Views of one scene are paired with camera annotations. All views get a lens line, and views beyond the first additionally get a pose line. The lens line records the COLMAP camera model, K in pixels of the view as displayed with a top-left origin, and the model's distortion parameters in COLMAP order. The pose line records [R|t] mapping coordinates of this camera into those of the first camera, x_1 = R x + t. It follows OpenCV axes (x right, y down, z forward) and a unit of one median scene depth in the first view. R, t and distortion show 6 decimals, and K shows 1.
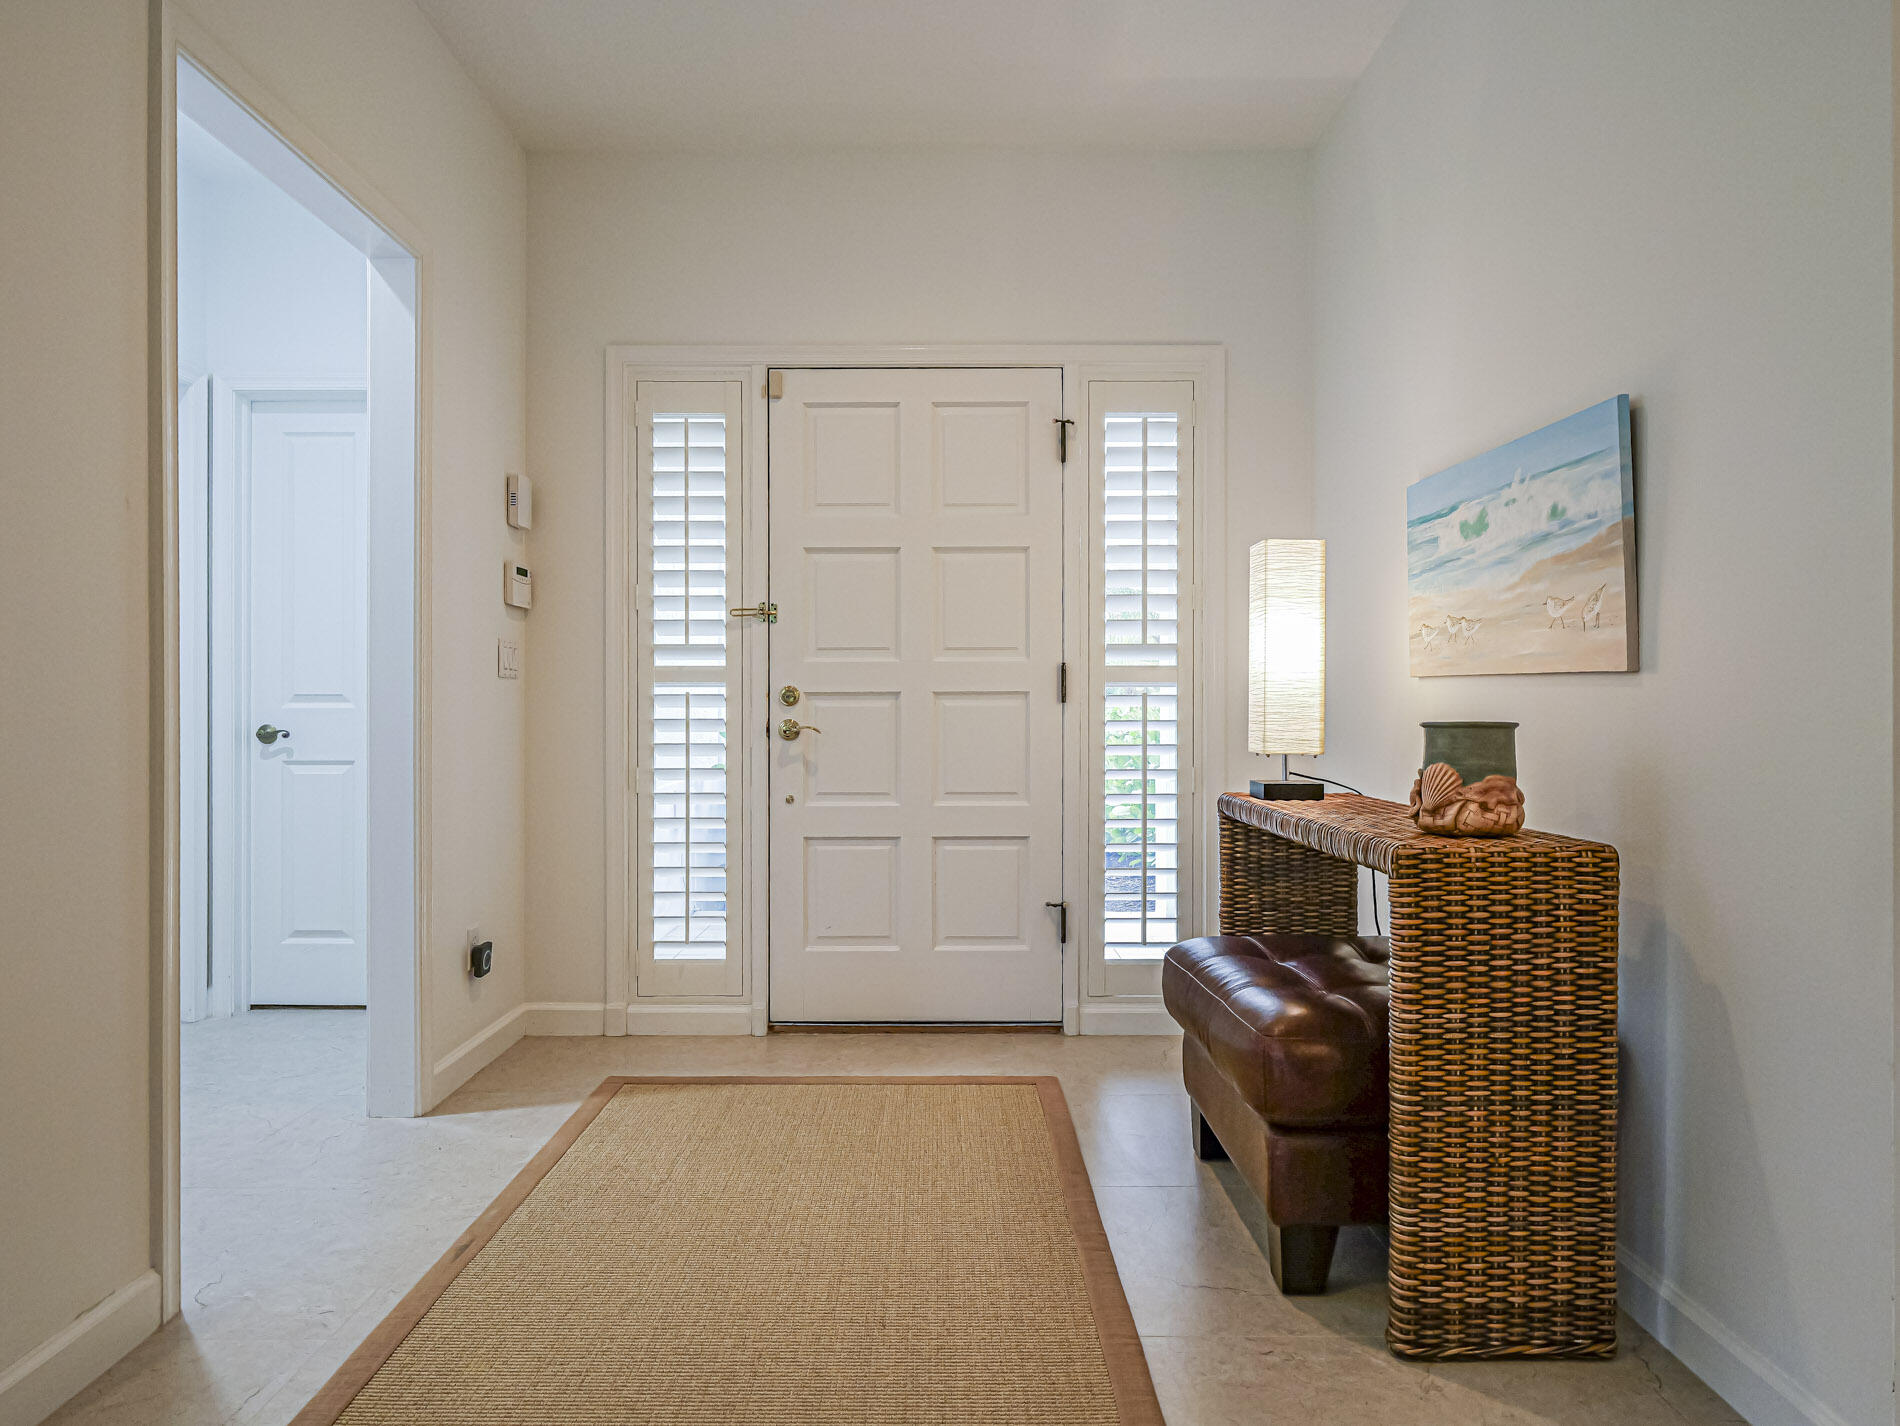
lens RADIAL K [[1236.4, 0, 947.3], [0, 1236.4, 716.9], [0, 0, 1]] dist [0.000319, 0.000482]
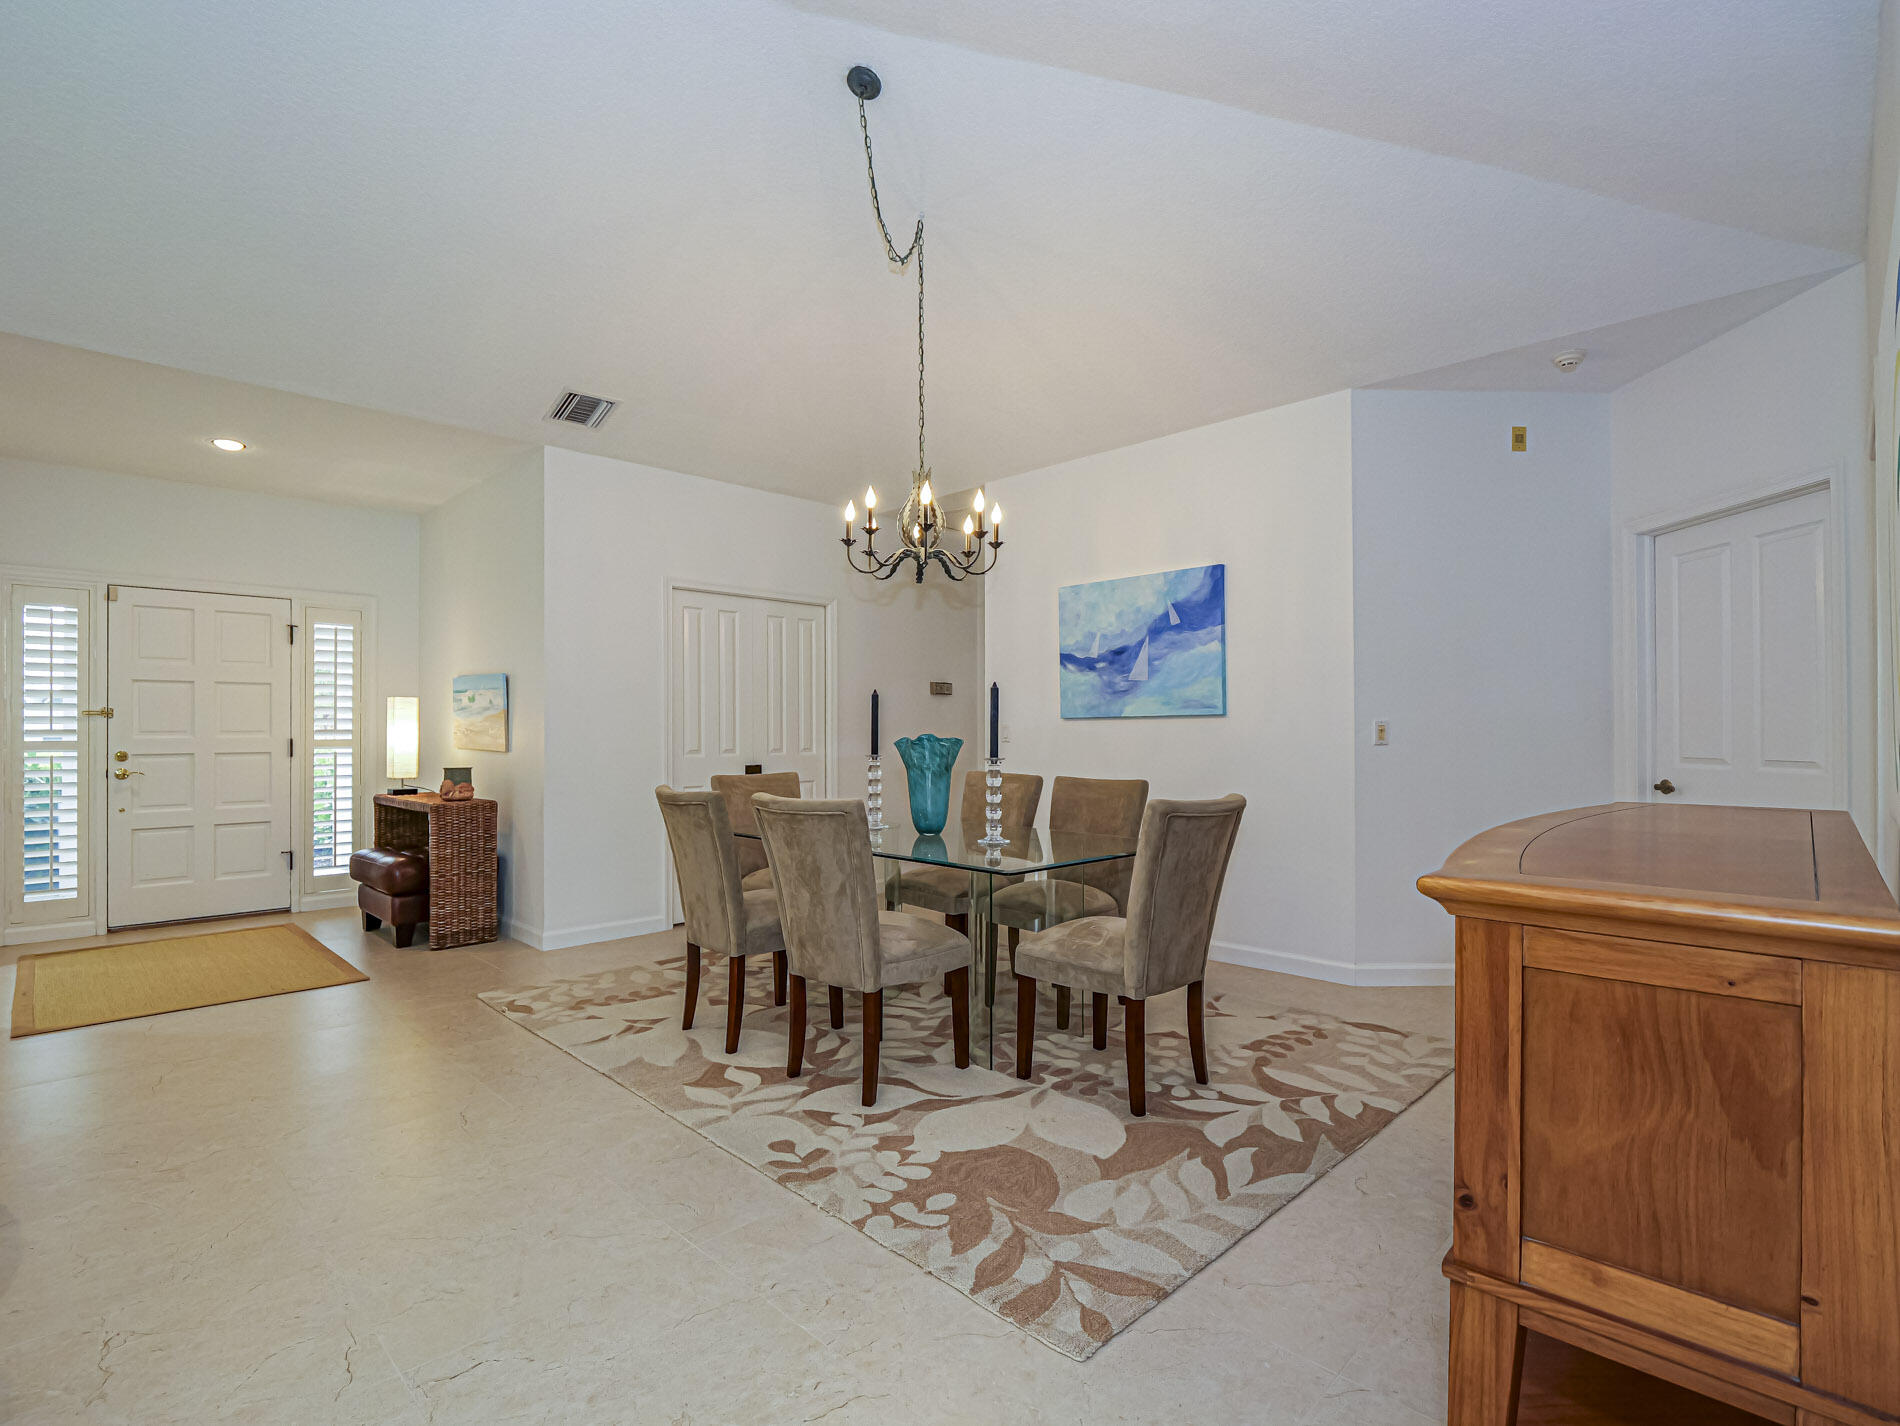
lens RADIAL K [[945.4, 0, 950.0], [0, 945.4, 713.0], [0, 0, 1]] dist [-0.019654, -0.000358]
pose [[0.718356, 0.009763, 0.695607, -0.275446], [0.010644, 0.999630, -0.025022, -0.045093], [-0.695594, 0.025379, 0.717987, -1.226108]]
